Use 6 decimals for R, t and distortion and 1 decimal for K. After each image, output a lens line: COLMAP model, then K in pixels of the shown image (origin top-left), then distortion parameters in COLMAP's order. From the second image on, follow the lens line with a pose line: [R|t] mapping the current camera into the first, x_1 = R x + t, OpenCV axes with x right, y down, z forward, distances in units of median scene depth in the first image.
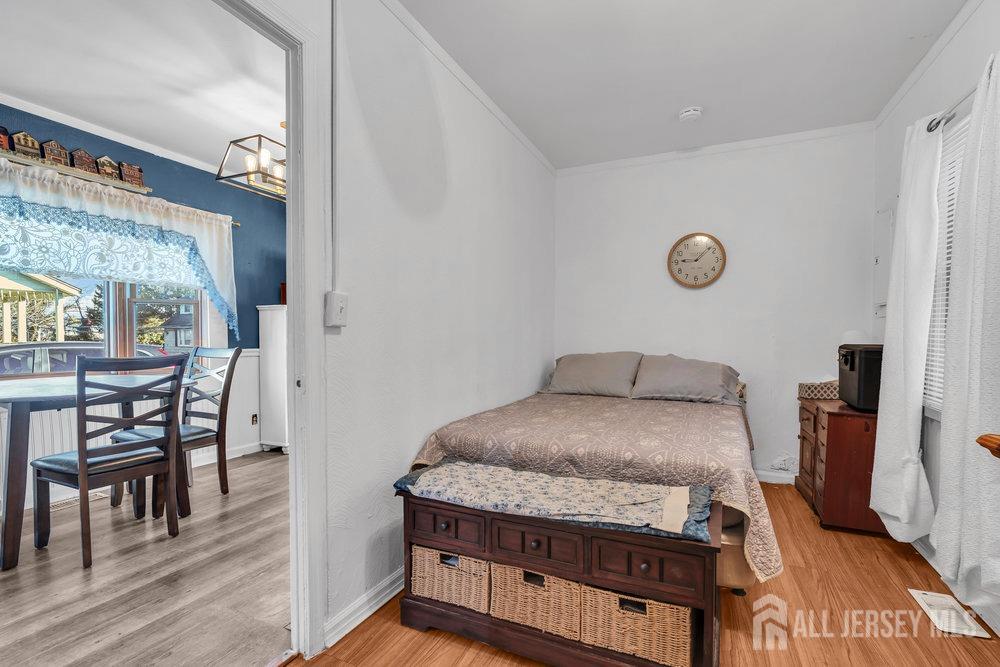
lens RADIAL K [[473.4, 0, 501.7], [0, 473.4, 333.1], [0, 0, 1]] dist [-0.002694, -0.000430]
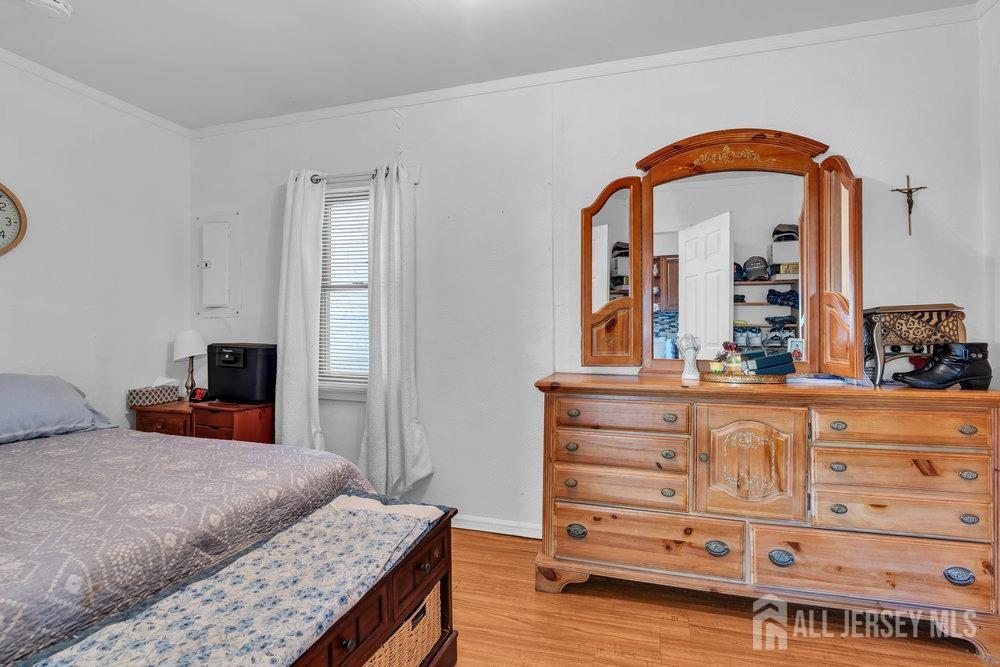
lens RADIAL K [[473.4, 0, 503.0], [0, 473.4, 335.0], [0, 0, 1]] dist [-0.002694, -0.000430]
pose [[-0.166458, -0.003397, 0.986043, -0.544139], [-0.007189, 0.999972, 0.002232, -0.005156], [-0.986022, -0.006717, -0.166478, 0.747489]]
